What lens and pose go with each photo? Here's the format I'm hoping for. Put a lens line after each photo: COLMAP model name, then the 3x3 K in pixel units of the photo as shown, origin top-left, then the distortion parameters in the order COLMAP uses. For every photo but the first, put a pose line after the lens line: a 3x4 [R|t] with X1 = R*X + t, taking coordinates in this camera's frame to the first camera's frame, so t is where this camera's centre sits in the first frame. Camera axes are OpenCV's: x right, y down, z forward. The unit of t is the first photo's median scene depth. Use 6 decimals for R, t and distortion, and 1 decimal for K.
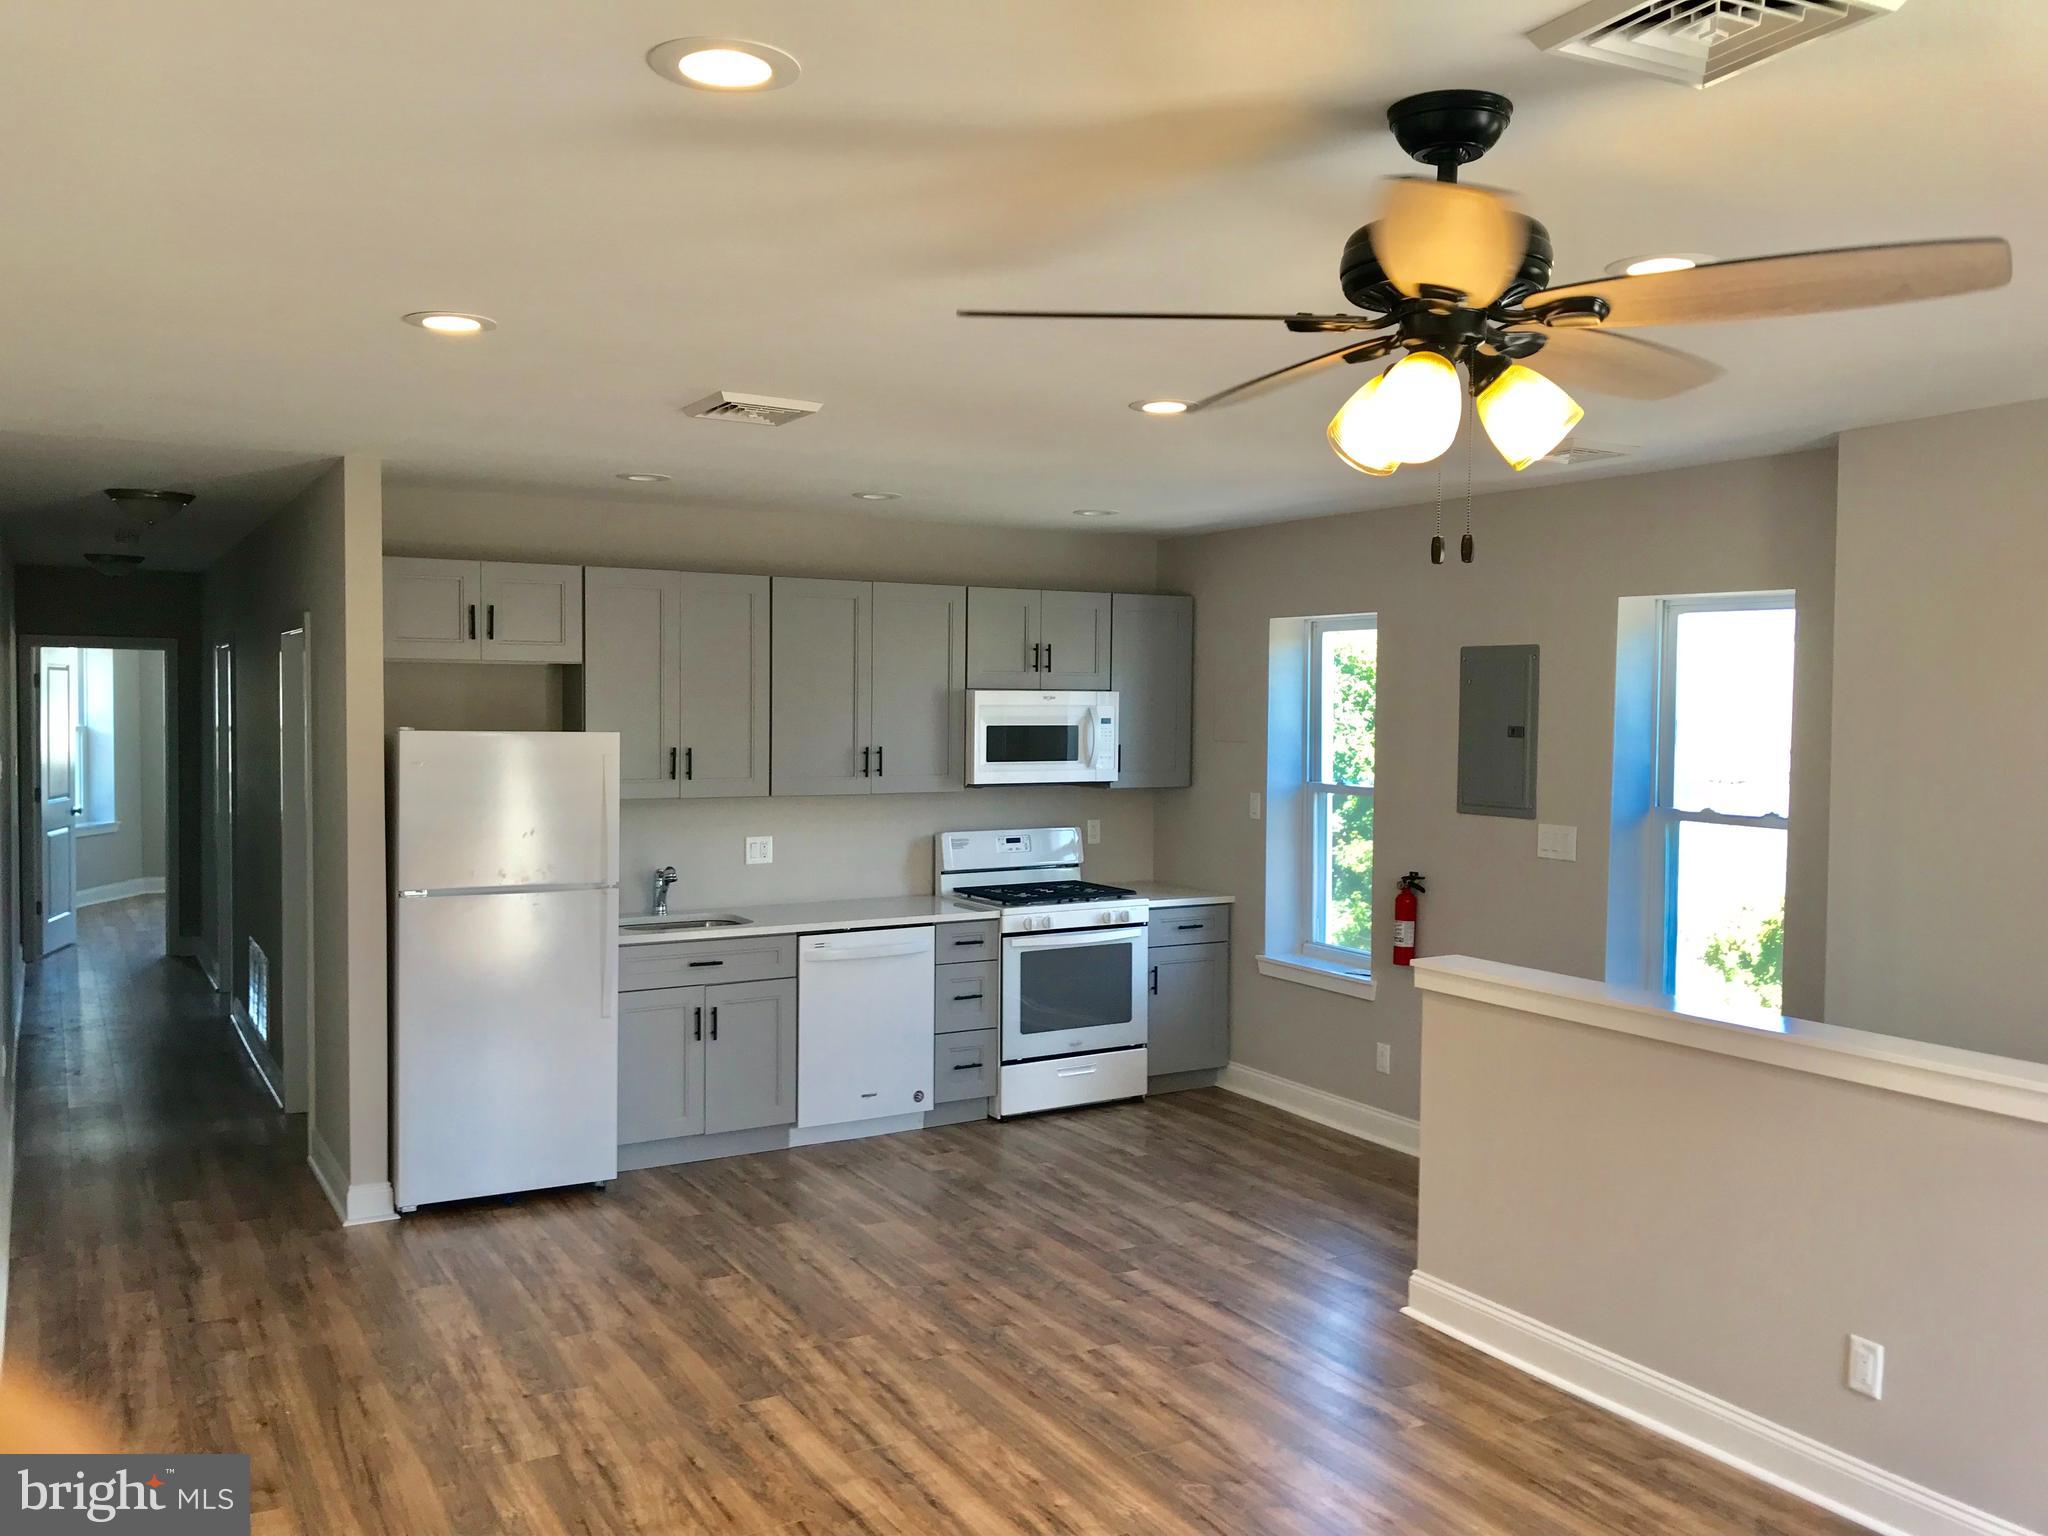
lens RADIAL K [[1636.1, 0, 1024.0], [0, 1636.1, 768.0], [0, 0, 1]] dist [0.013829, -0.003561]
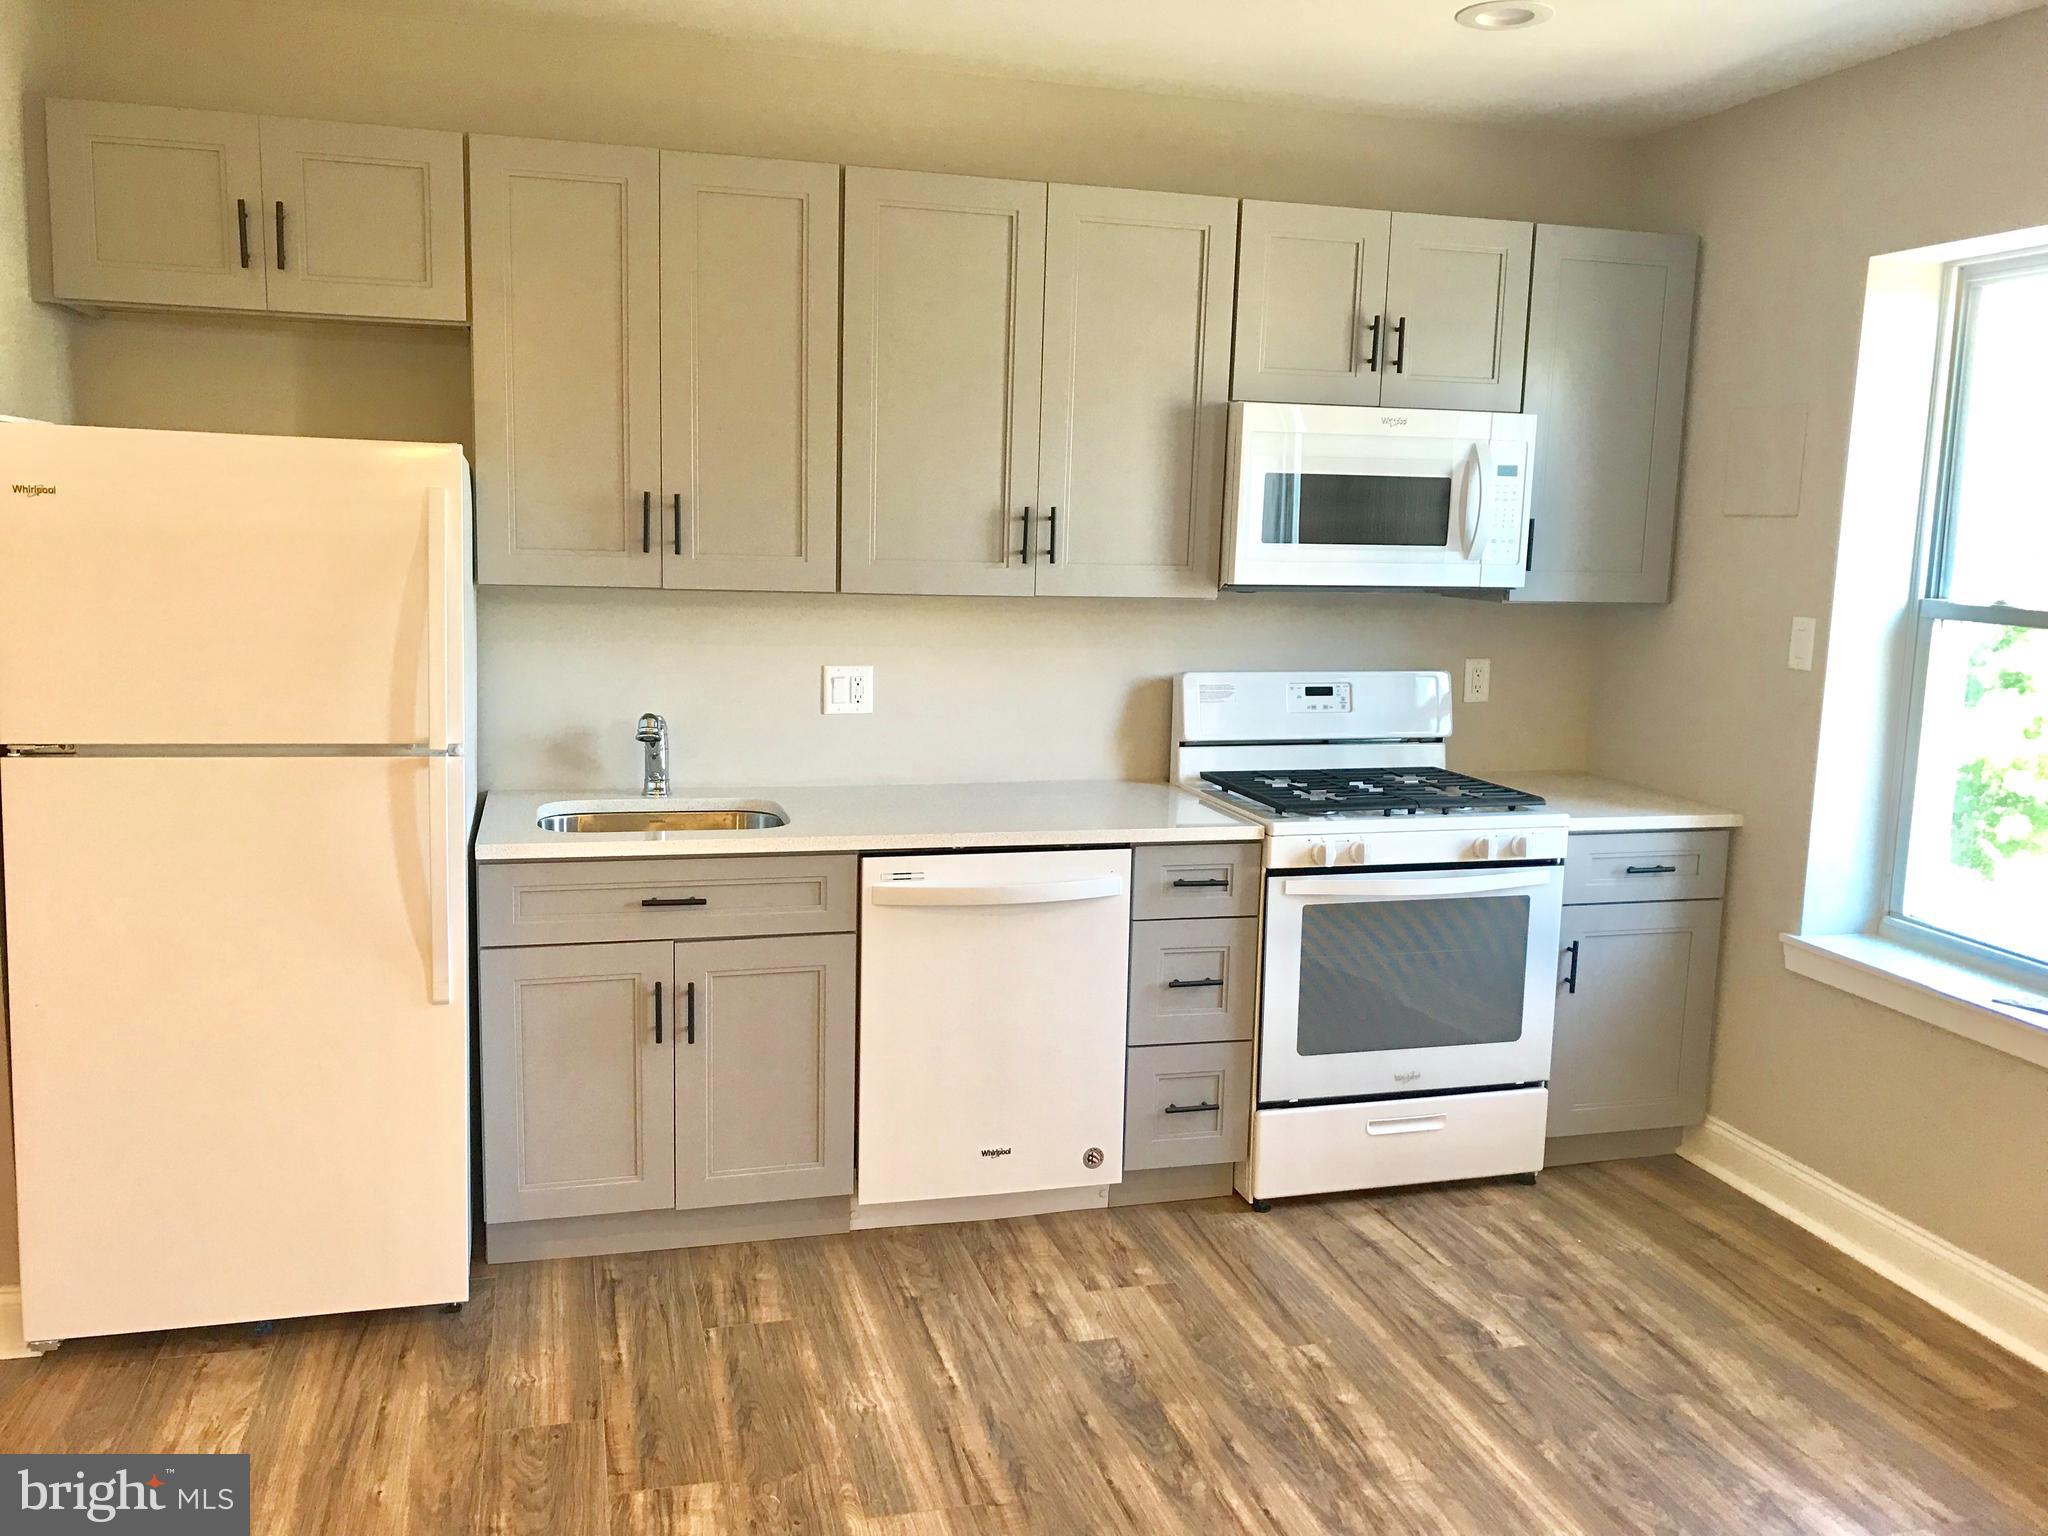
lens RADIAL K [[1636.1, 0, 1024.0], [0, 1636.1, 768.0], [0, 0, 1]] dist [0.013829, -0.003561]
pose [[0.965231, 0.056790, -0.255156, 0.043216], [-0.029946, 0.993712, 0.107887, 0.014799], [0.259679, -0.096495, 0.960862, 0.480555]]
